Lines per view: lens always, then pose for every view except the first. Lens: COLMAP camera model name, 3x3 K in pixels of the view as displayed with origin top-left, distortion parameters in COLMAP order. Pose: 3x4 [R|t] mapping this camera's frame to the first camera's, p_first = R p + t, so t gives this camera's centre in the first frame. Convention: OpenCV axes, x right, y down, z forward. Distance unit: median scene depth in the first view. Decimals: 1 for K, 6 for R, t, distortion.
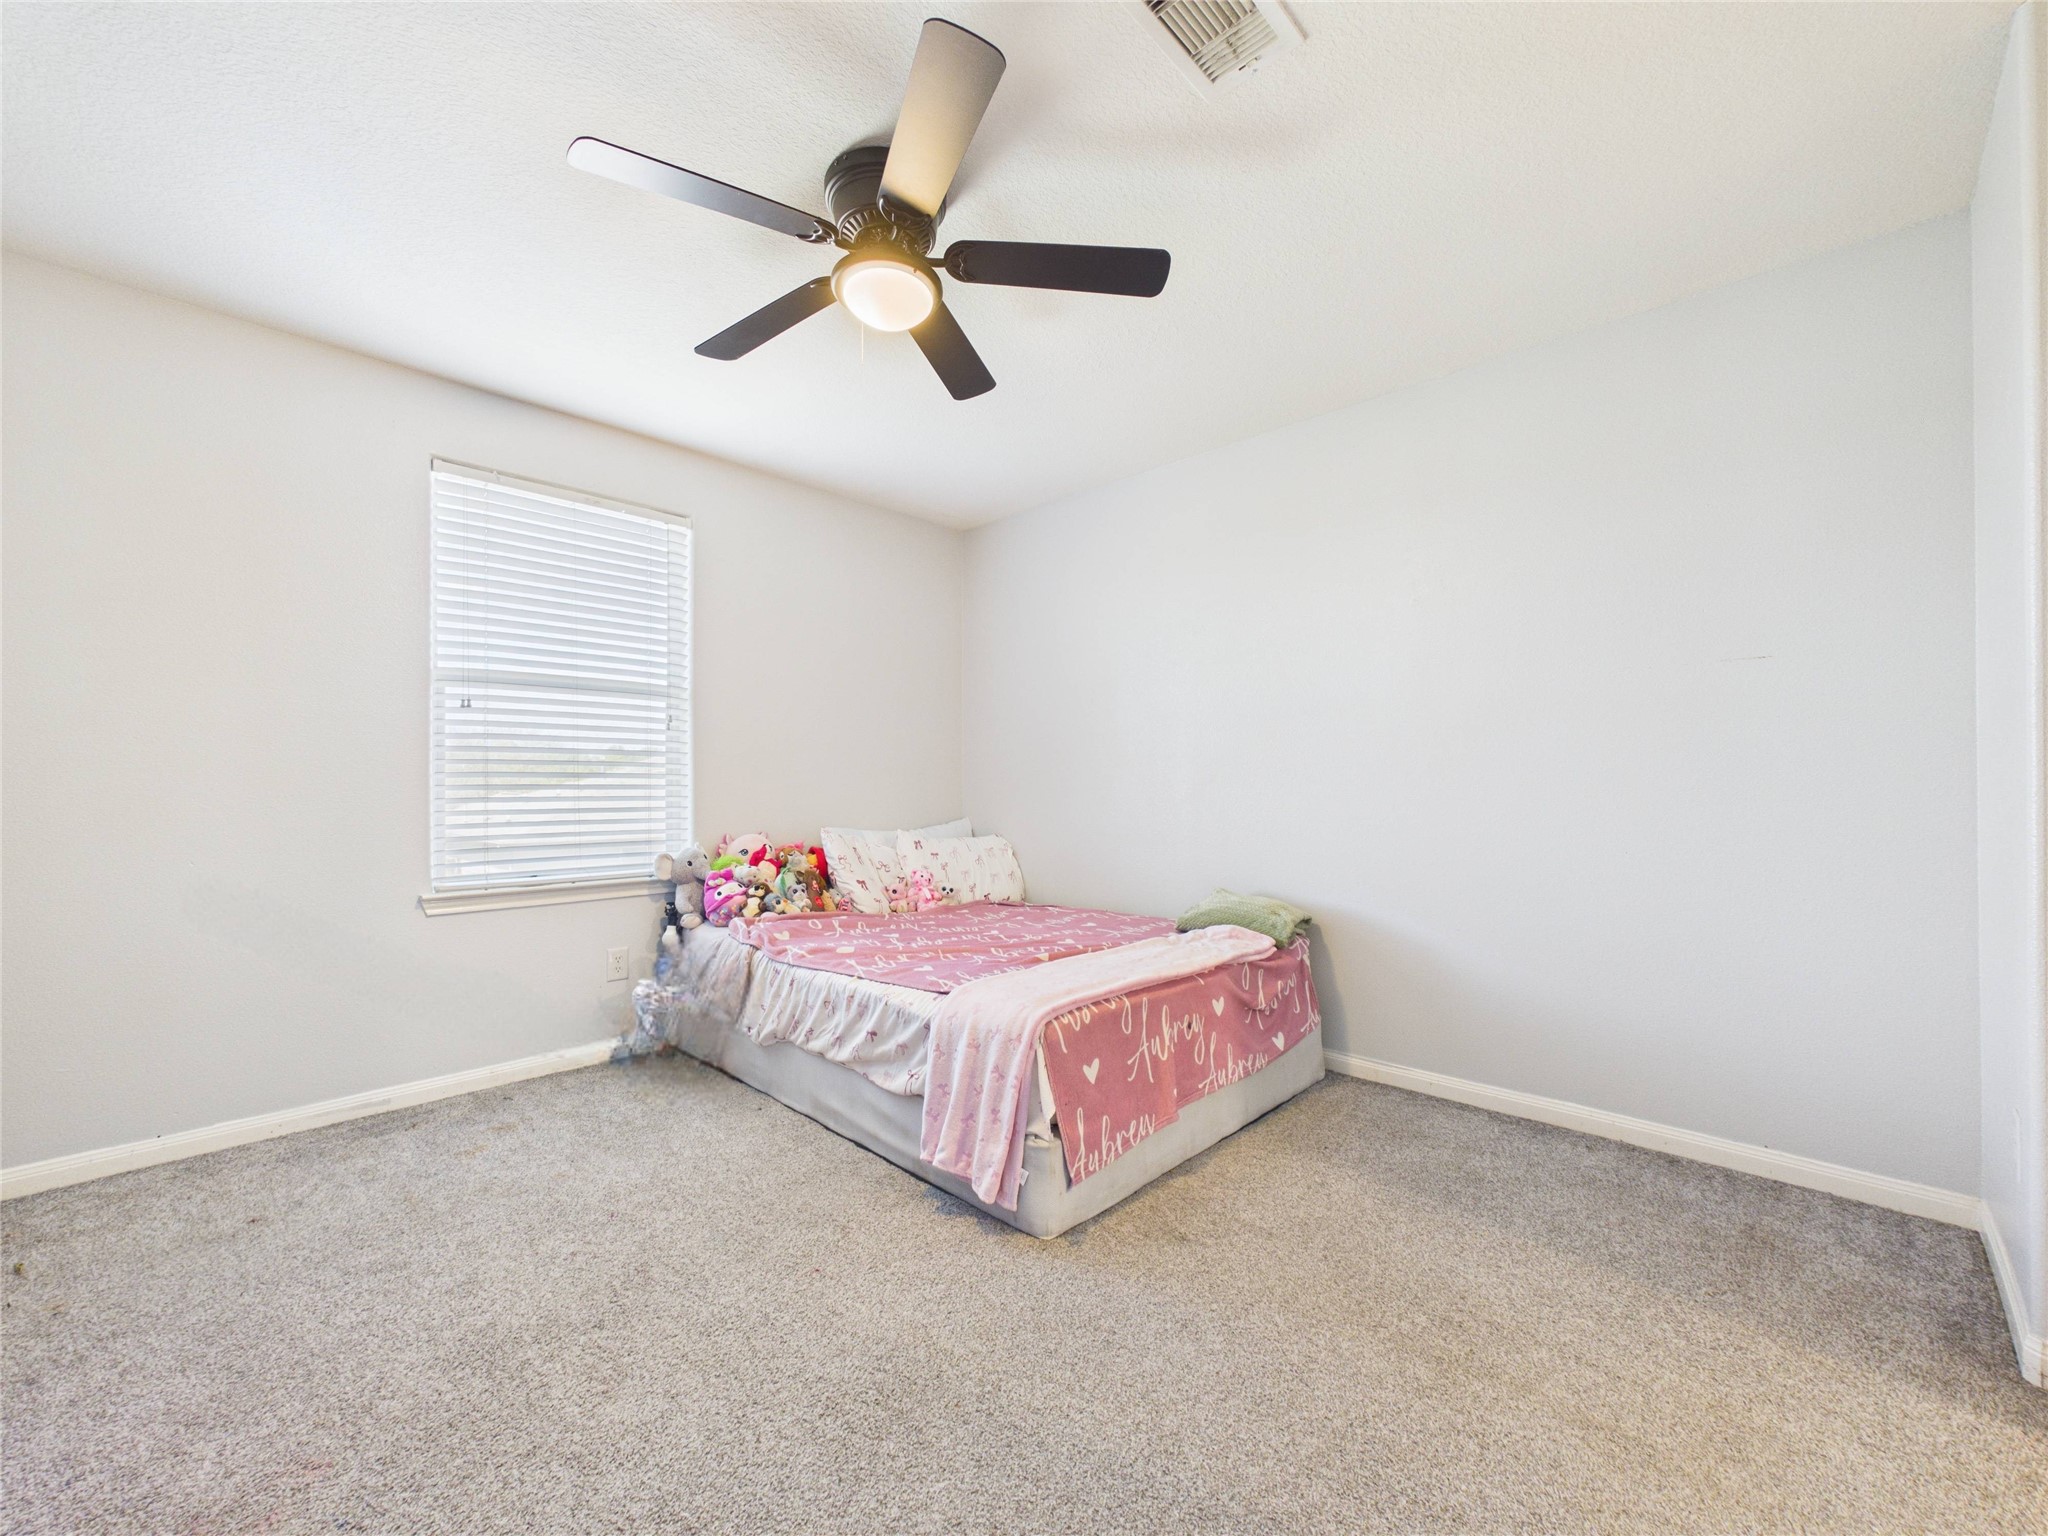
lens RADIAL K [[824.2, 0, 1025.2], [0, 824.2, 777.3], [0, 0, 1]] dist [0.002349, -0.000261]
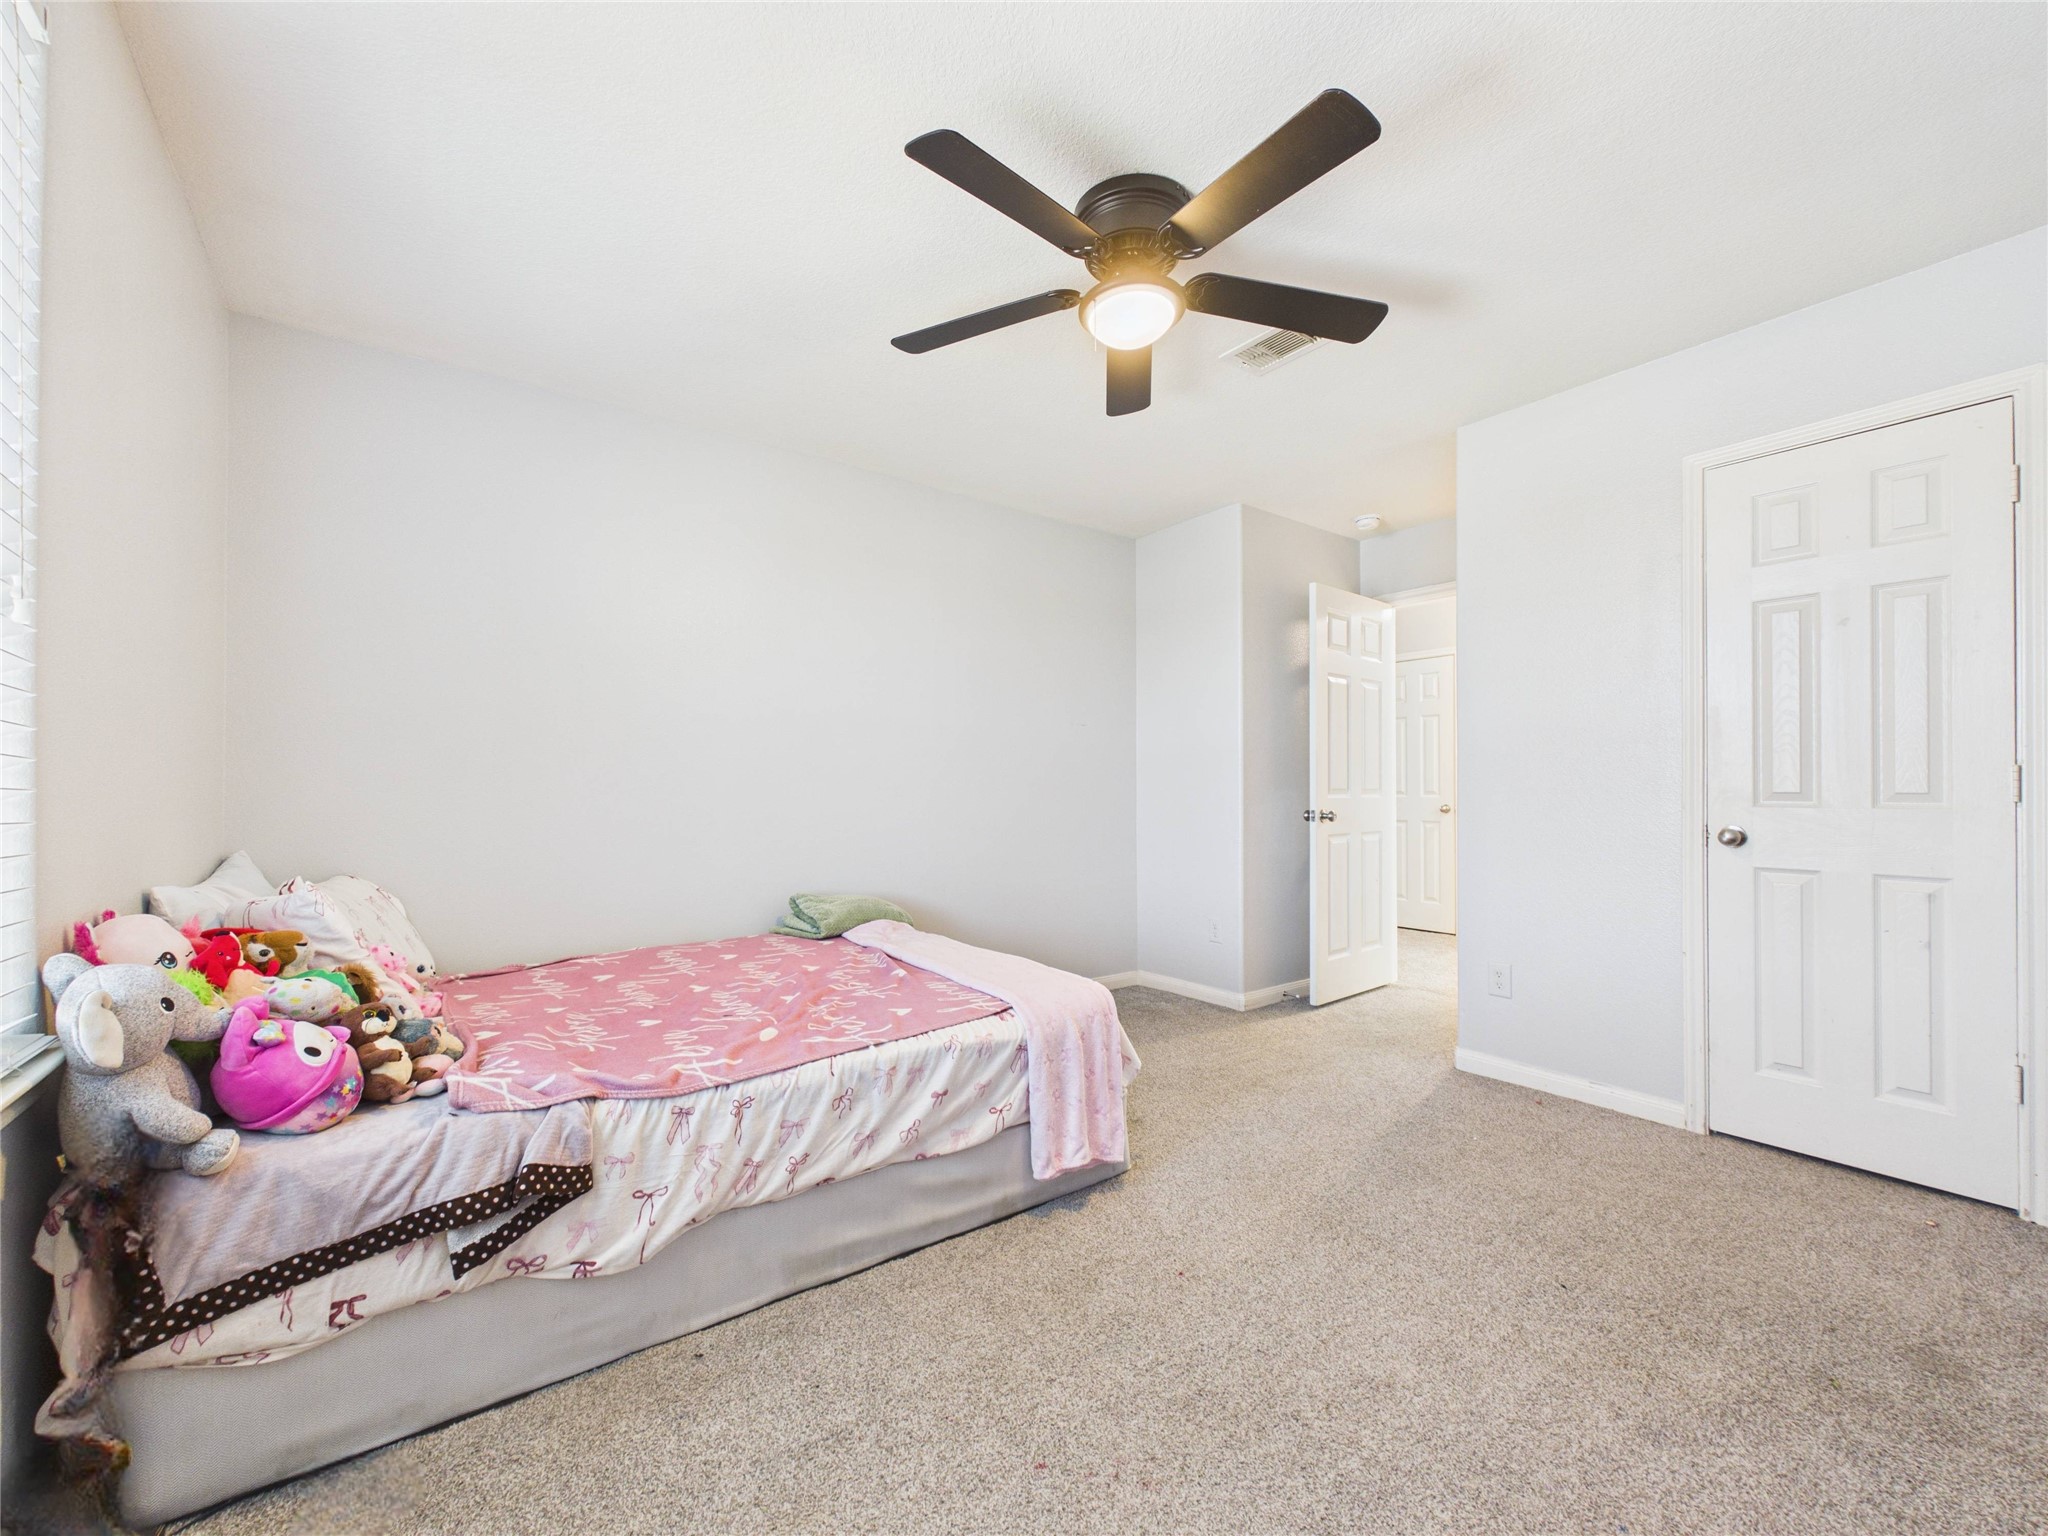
lens RADIAL K [[824.2, 0, 1024.7], [0, 824.2, 779.9], [0, 0, 1]] dist [0.002349, -0.000261]
pose [[0.163328, 0.013609, 0.986478, -0.944933], [-0.009197, 0.999882, -0.012272, 0.008201], [-0.986529, -0.007068, 0.163434, 0.757440]]
